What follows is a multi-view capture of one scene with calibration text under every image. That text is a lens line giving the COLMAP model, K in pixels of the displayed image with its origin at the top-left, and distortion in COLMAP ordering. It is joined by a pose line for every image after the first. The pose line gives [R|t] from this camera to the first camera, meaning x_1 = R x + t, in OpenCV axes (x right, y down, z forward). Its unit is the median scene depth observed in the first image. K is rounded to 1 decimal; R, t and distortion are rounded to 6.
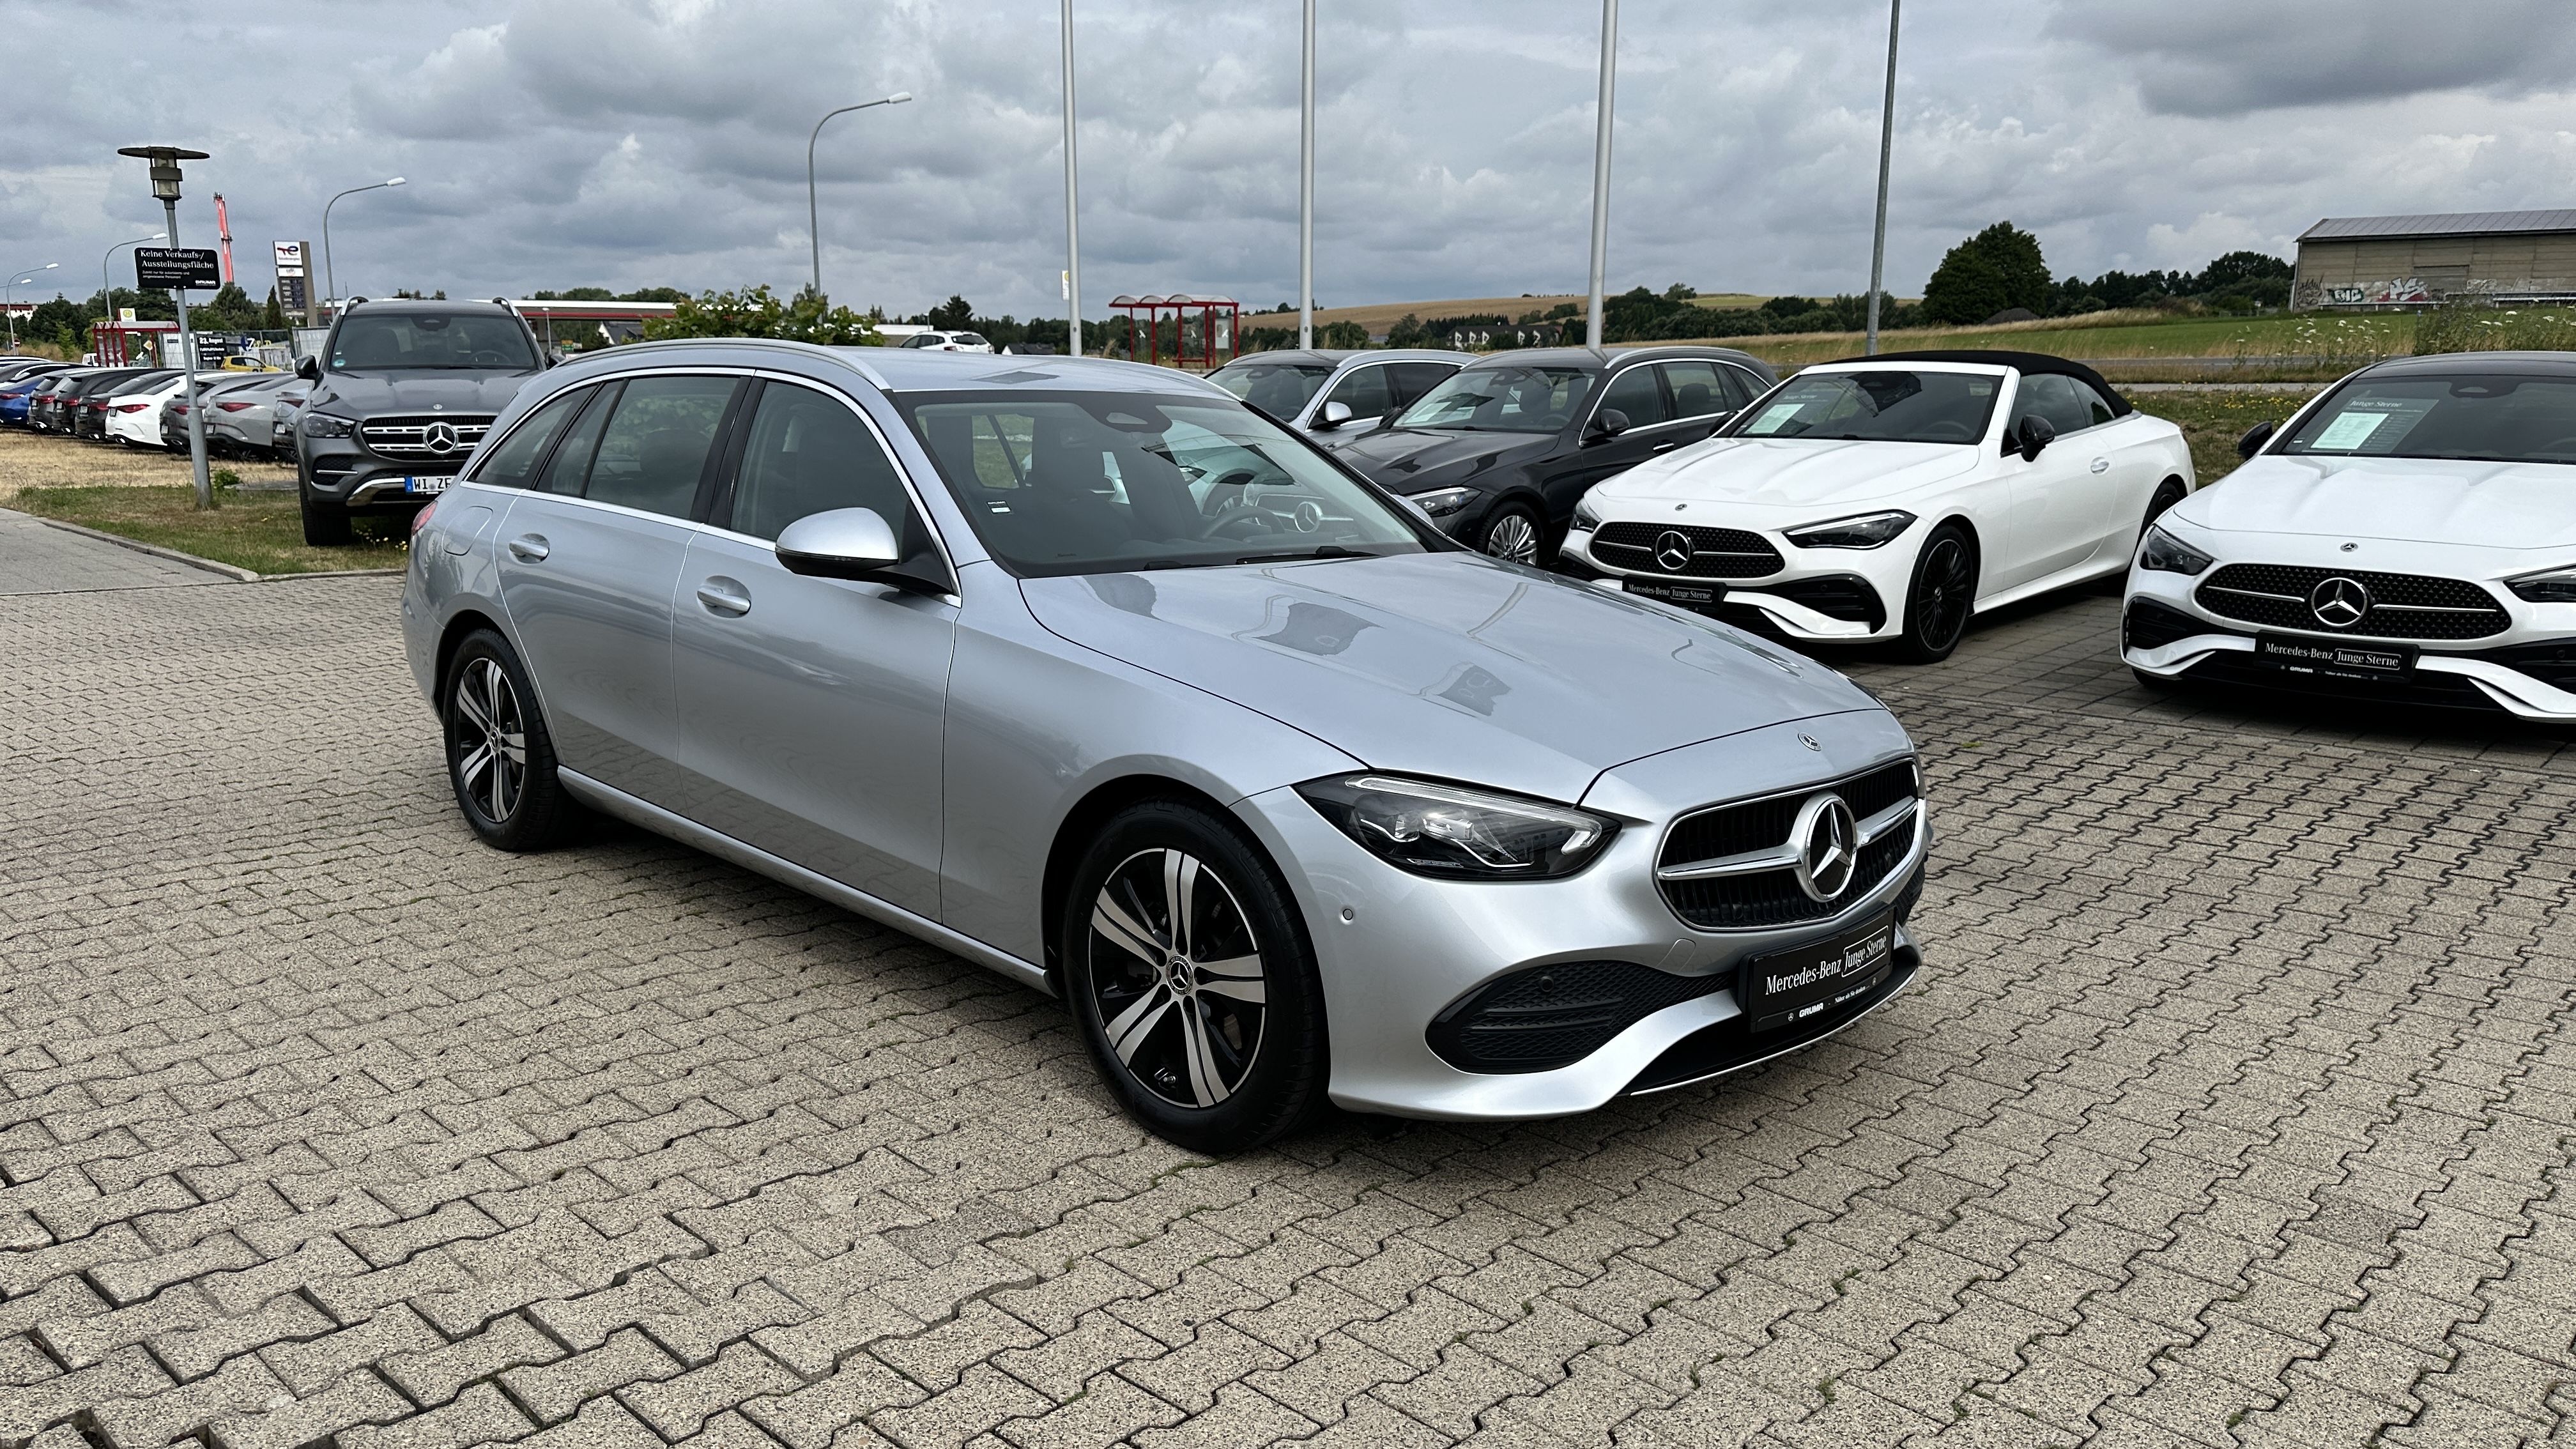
lens RADIAL K [[1805.9, 0, 1285.2], [0, 1805.9, 743.8], [0, 0, 1]] dist [0.049384, -0.063469]
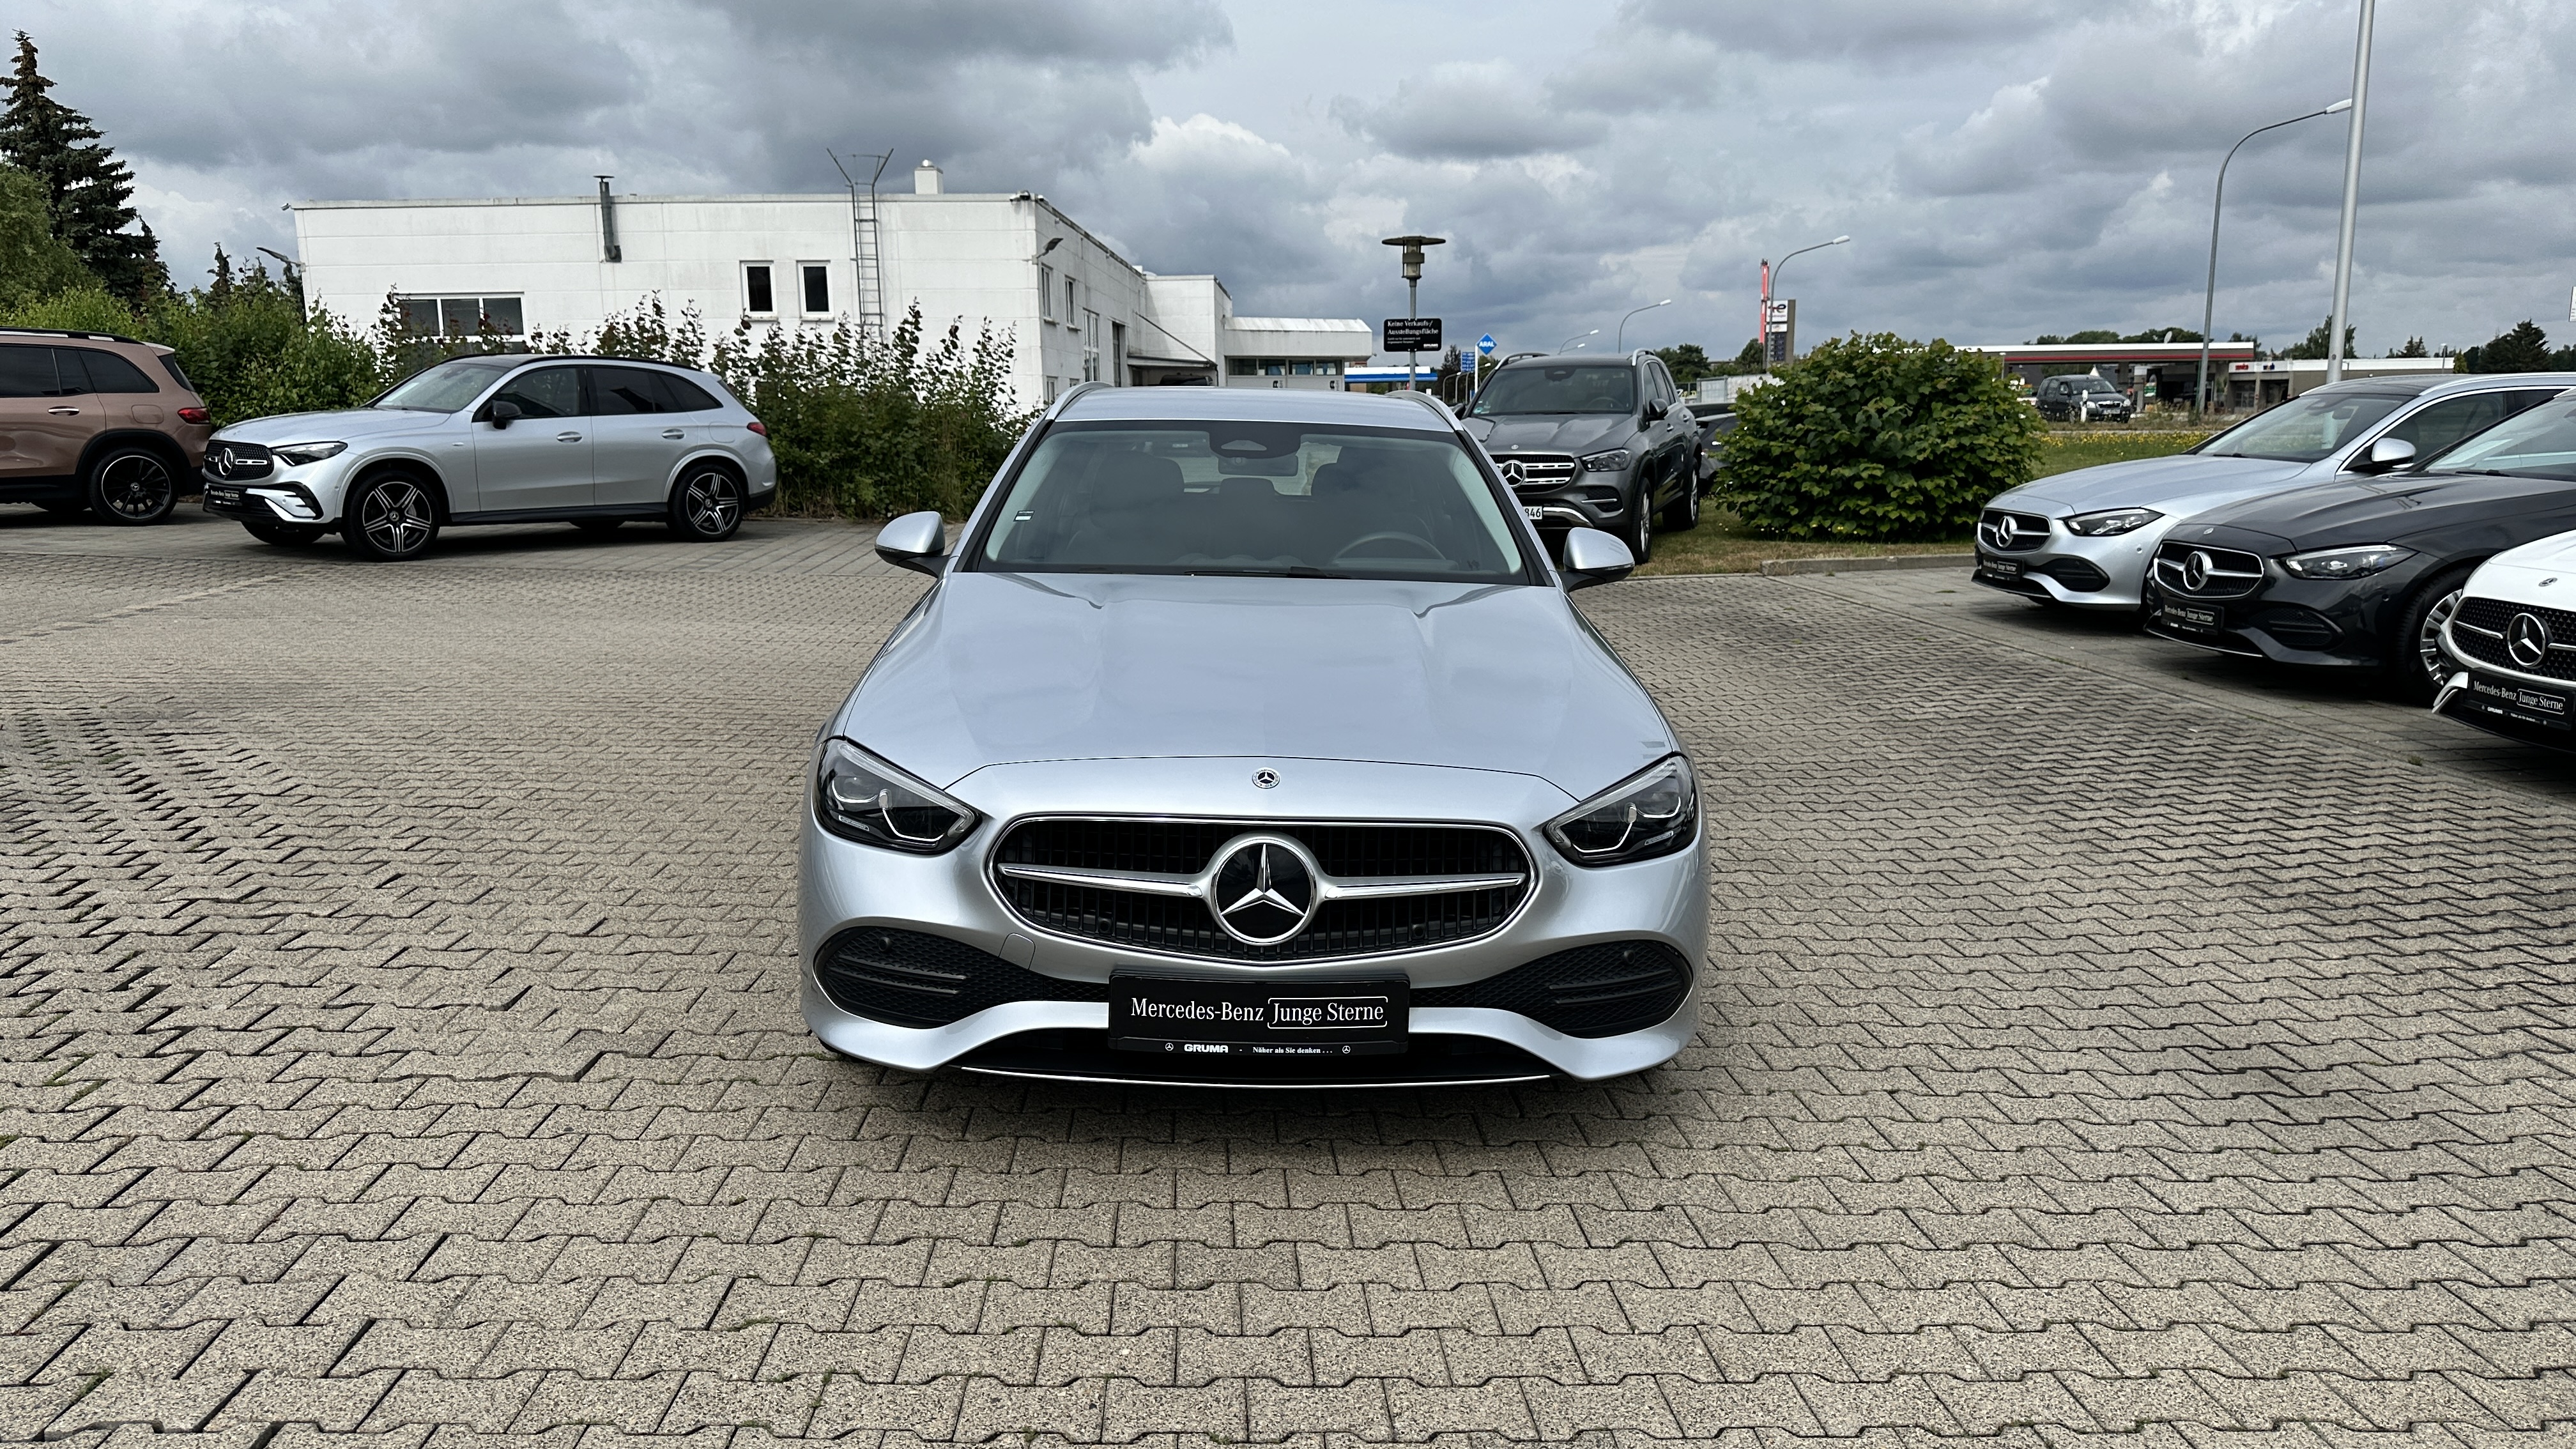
lens RADIAL K [[1805.9, 0, 1282.8], [0, 1805.9, 715.9], [0, 0, 1]] dist [0.049384, -0.063469]
pose [[0.720207, 0.109383, -0.685082, 0.934758], [-0.135614, 0.990639, 0.015603, -0.049143], [0.680375, 0.081670, 0.728299, 0.300314]]
